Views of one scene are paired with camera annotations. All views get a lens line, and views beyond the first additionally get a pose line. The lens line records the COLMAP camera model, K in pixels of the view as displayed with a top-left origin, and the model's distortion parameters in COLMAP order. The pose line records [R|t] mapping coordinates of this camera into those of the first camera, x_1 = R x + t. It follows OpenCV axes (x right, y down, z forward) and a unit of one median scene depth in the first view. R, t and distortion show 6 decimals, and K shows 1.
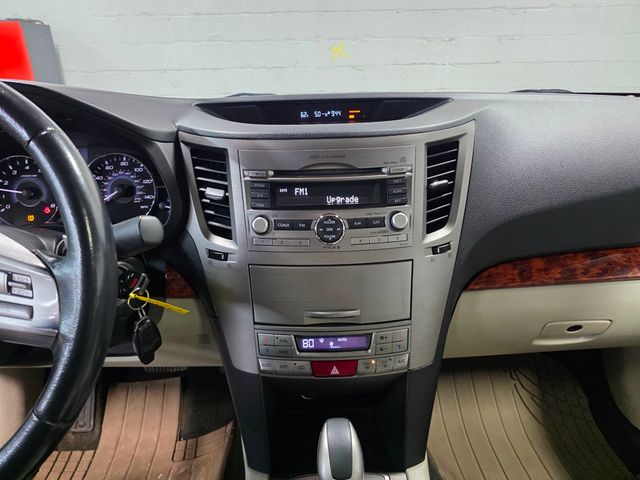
lens RADIAL K [[425.5, 0, 323.1], [0, 425.5, 234.5], [0, 0, 1]] dist [0.015915, -0.018238]
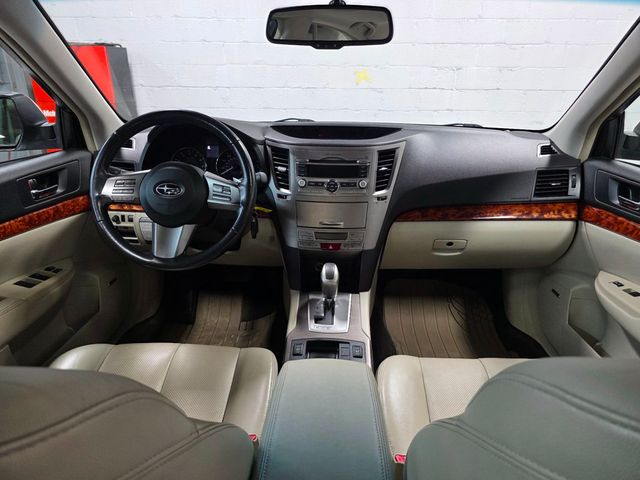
lens RADIAL K [[425.5, 0, 322.8], [0, 425.5, 246.7], [0, 0, 1]] dist [0.015915, -0.018238]
pose [[0.997294, 0.051799, -0.052170, 0.096148], [-0.051655, 0.998657, 0.004105, 0.283992], [0.052313, -0.001399, 0.998630, -1.199903]]
